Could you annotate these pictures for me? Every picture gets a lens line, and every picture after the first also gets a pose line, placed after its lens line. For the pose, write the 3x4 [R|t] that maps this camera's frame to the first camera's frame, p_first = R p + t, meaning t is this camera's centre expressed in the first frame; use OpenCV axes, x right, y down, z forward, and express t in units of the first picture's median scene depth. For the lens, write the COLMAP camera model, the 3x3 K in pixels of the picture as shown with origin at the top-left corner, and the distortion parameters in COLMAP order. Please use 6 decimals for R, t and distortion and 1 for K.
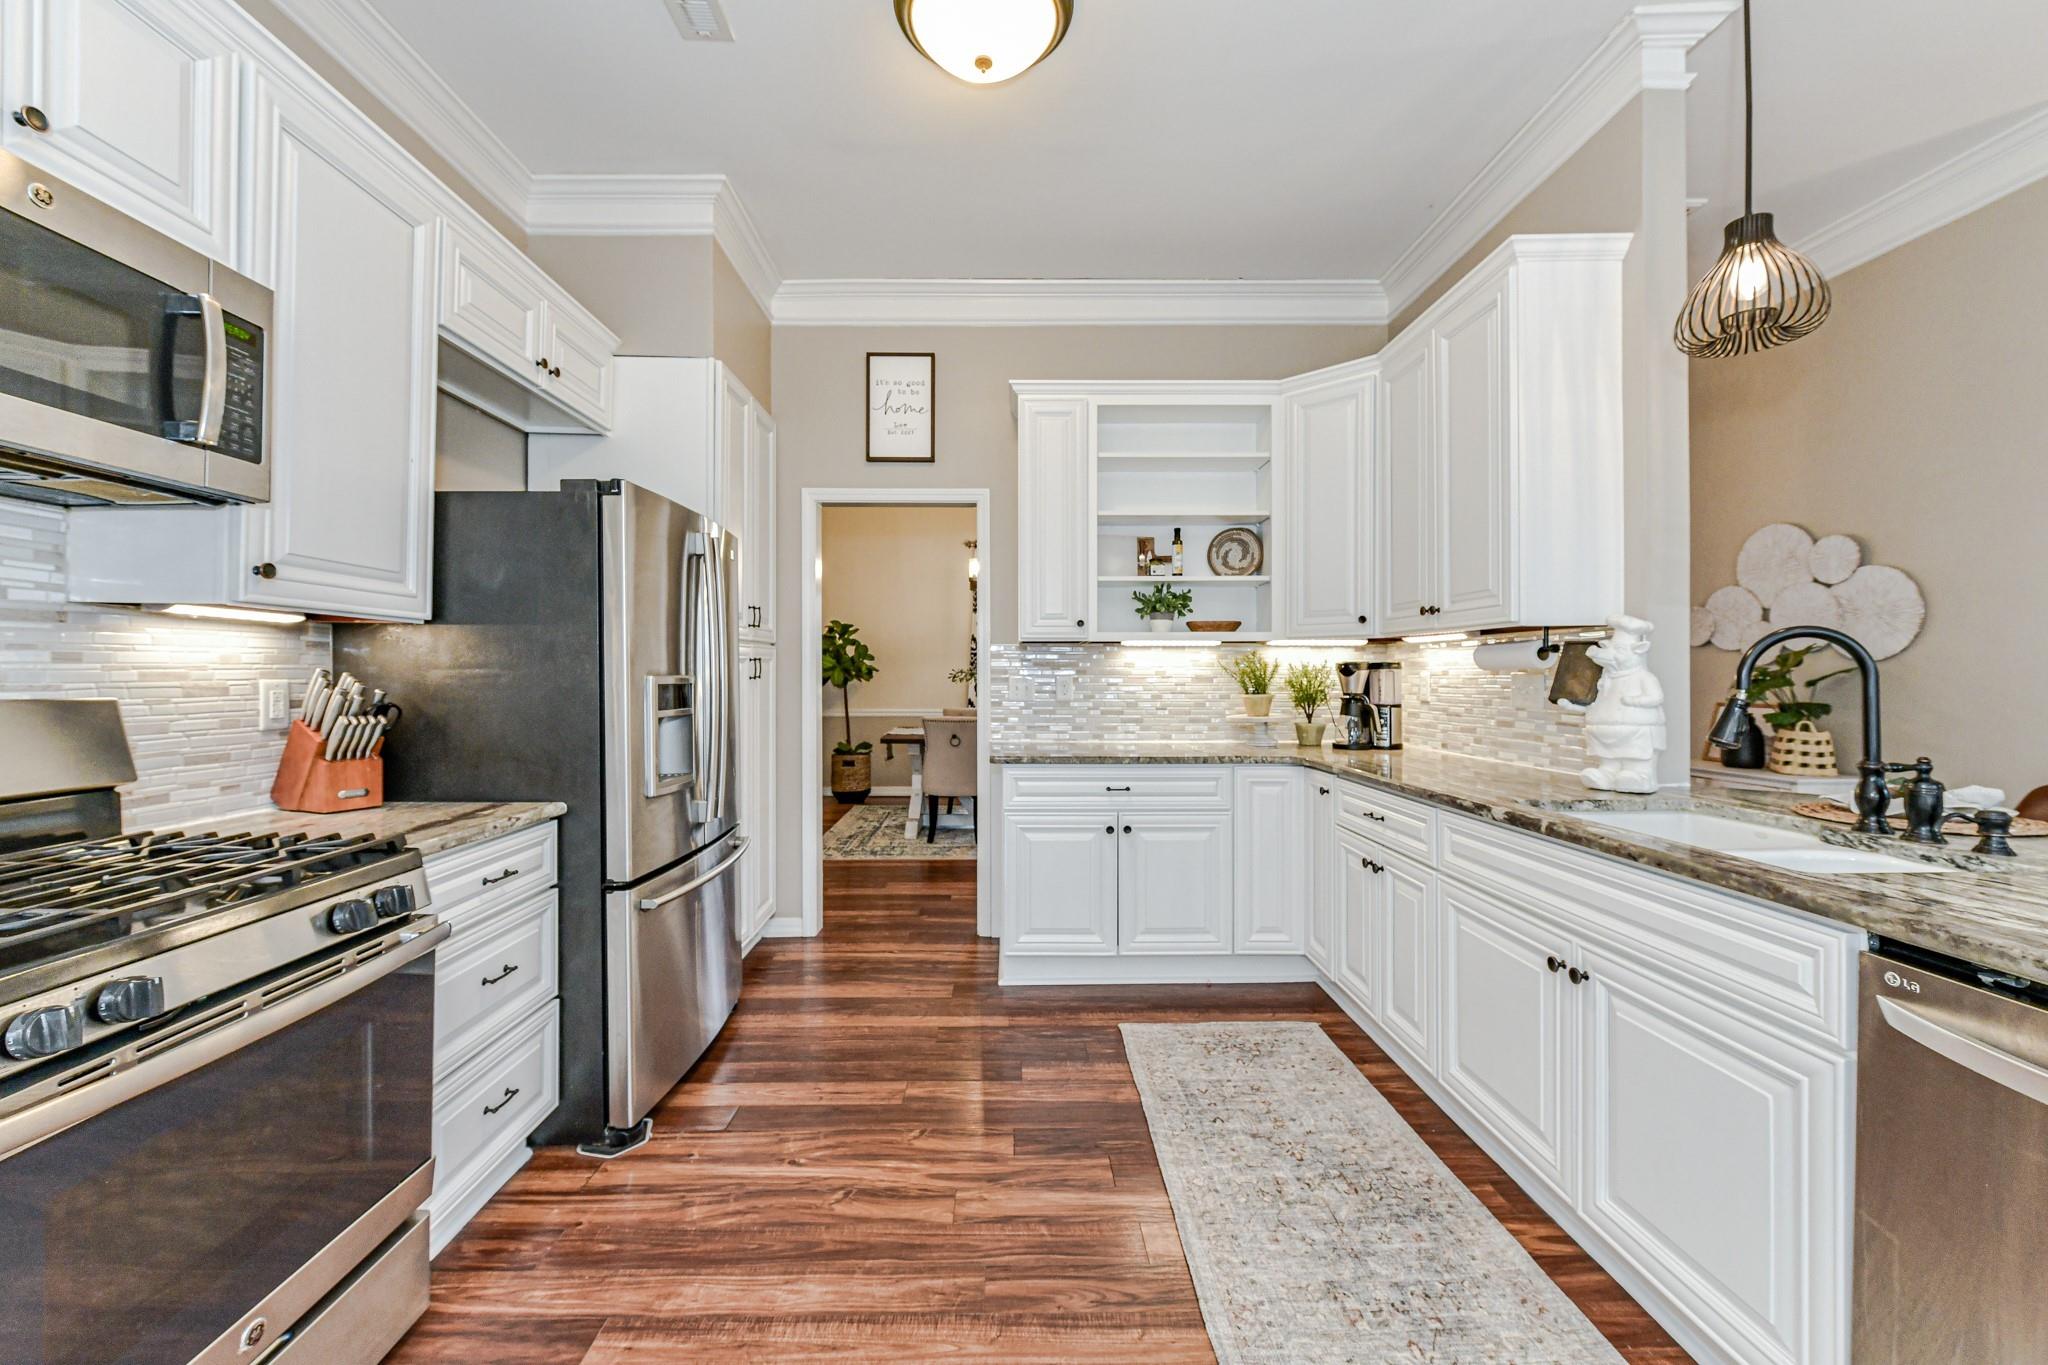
lens RADIAL K [[789.6, 0, 1024.0], [0, 789.6, 682.5], [0, 0, 1]] dist [0.023223, 0.000056]
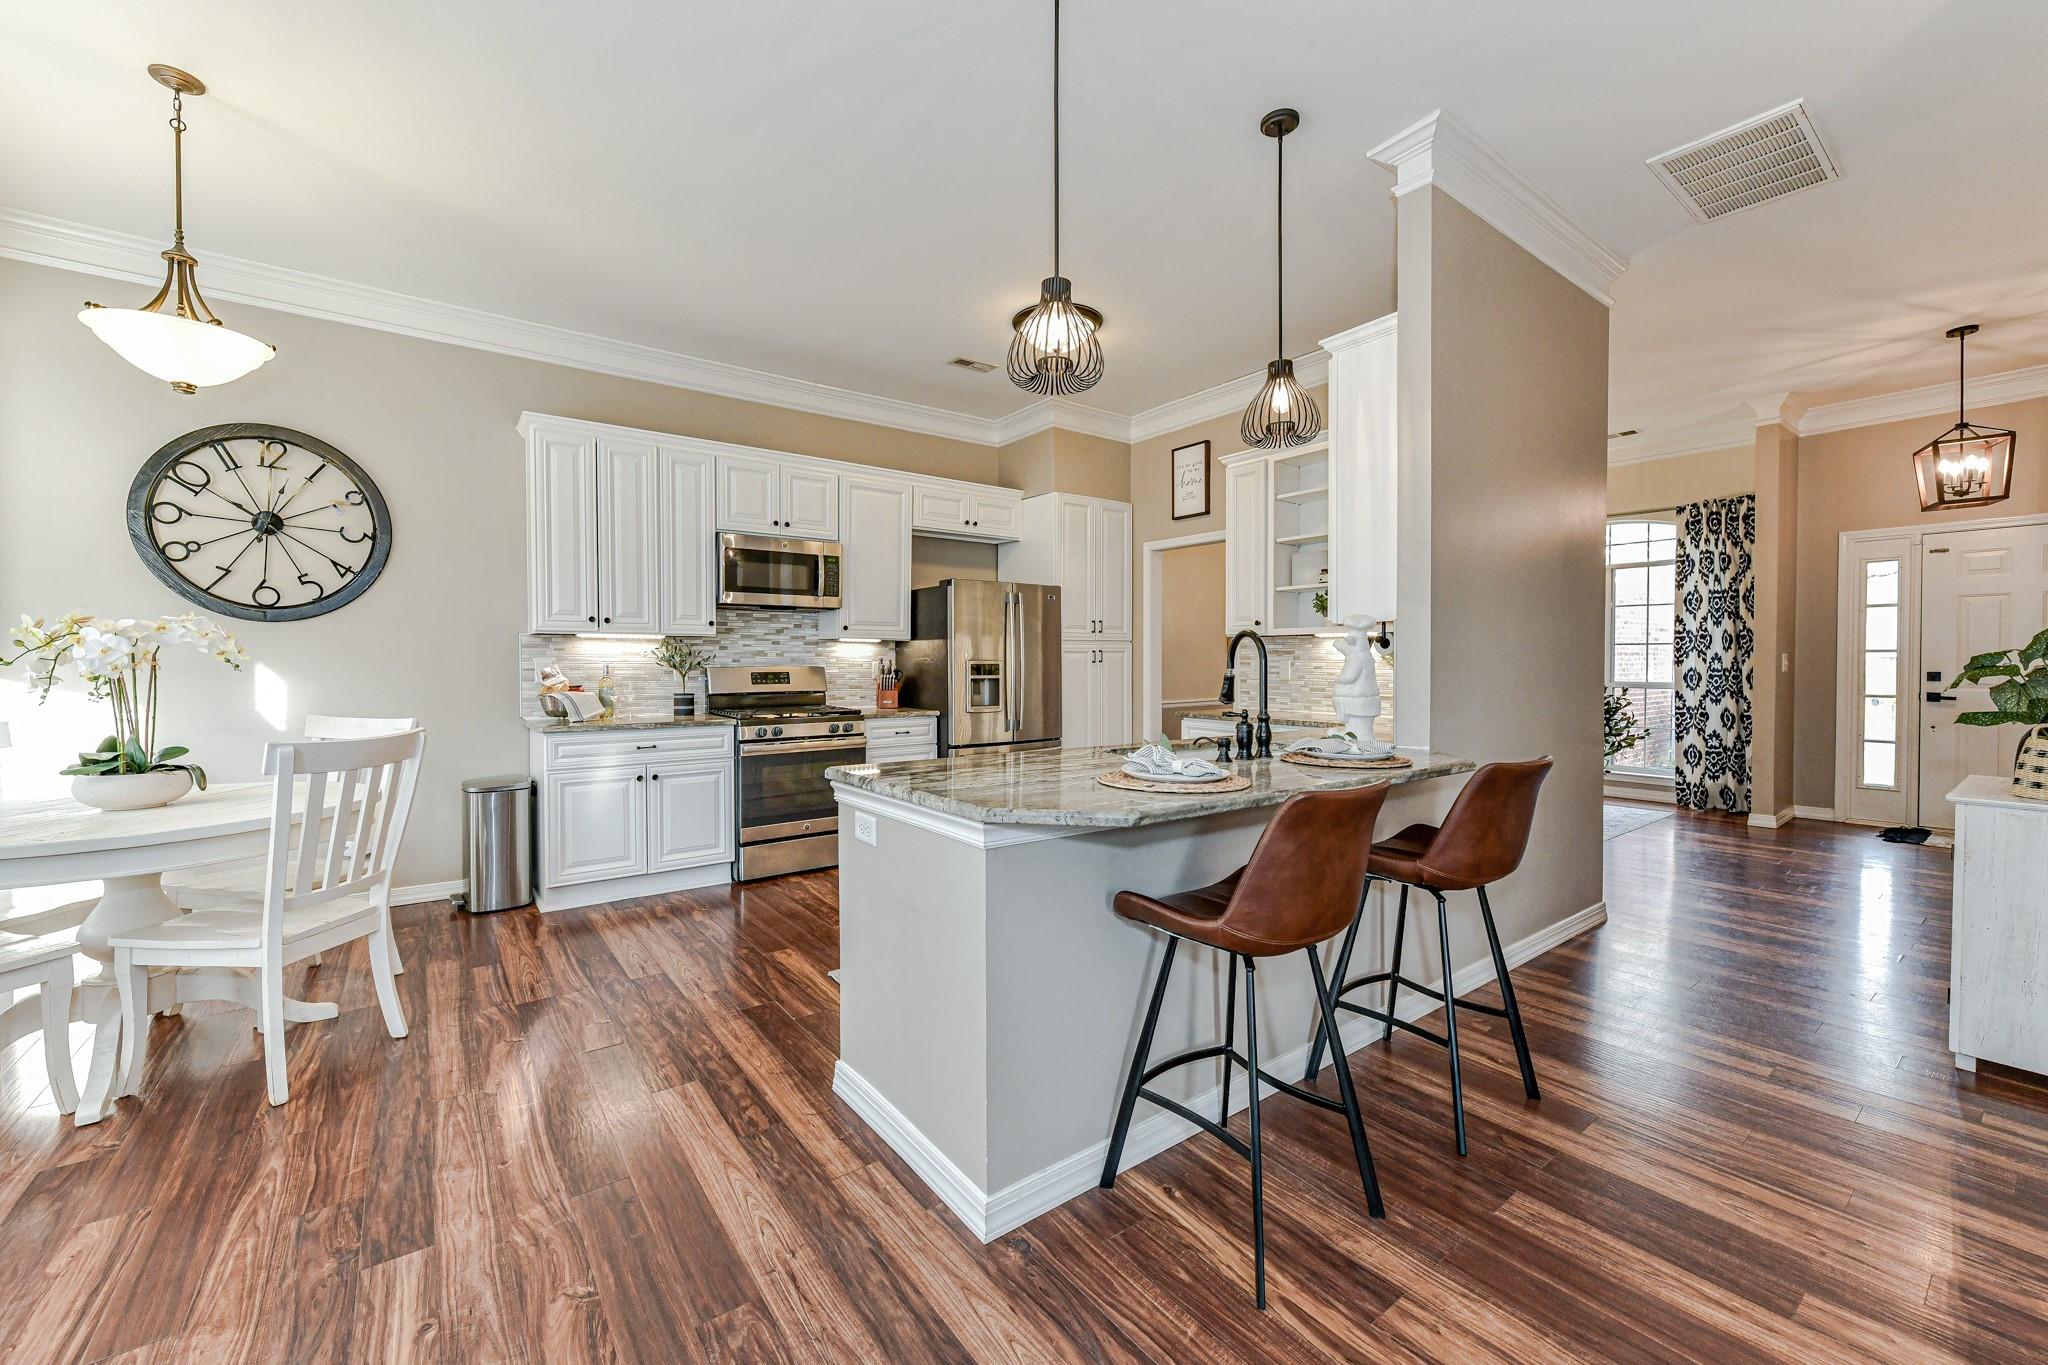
lens RADIAL K [[801.6, 0, 1020.3], [0, 801.6, 674.0], [0, 0, 1]] dist [0.002403, 0.000022]
pose [[0.581302, 0.013932, -0.813569, 1.504449], [-0.008840, 0.999903, 0.010806, 0.005008], [0.813640, 0.000910, 0.581368, -0.230786]]
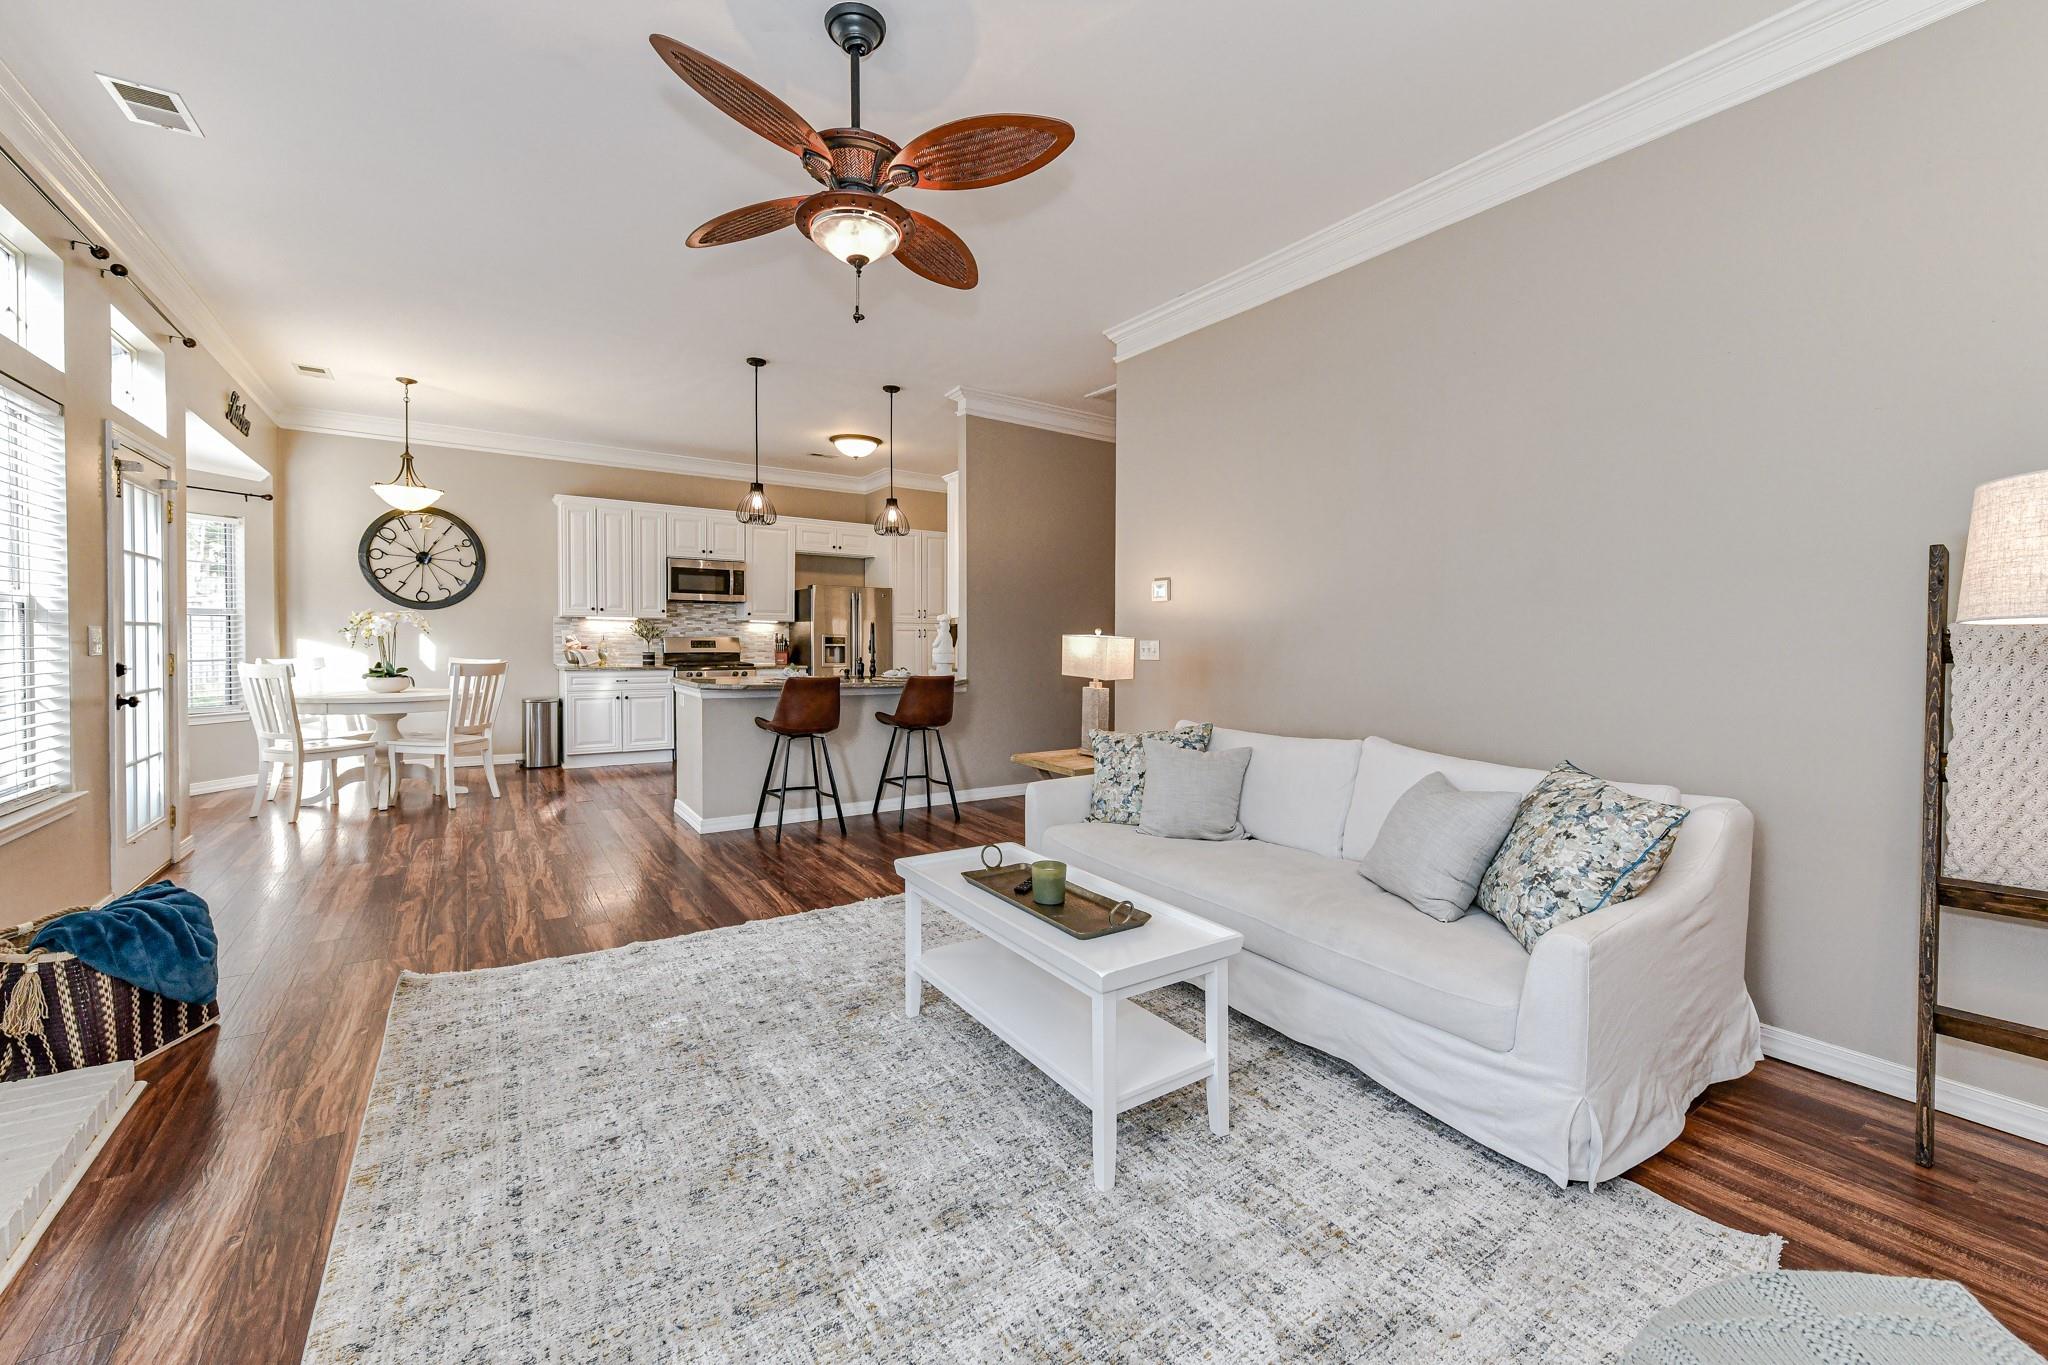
lens RADIAL K [[800.8, 0, 1023.0], [0, 800.8, 660.0], [0, 0, 1]] dist [0.003148, 0.000217]
pose [[0.543316, 0.029357, -0.839015, 3.208530], [-0.019676, 0.999559, 0.022233, 0.009078], [0.839298, 0.004429, 0.543654, -0.268557]]
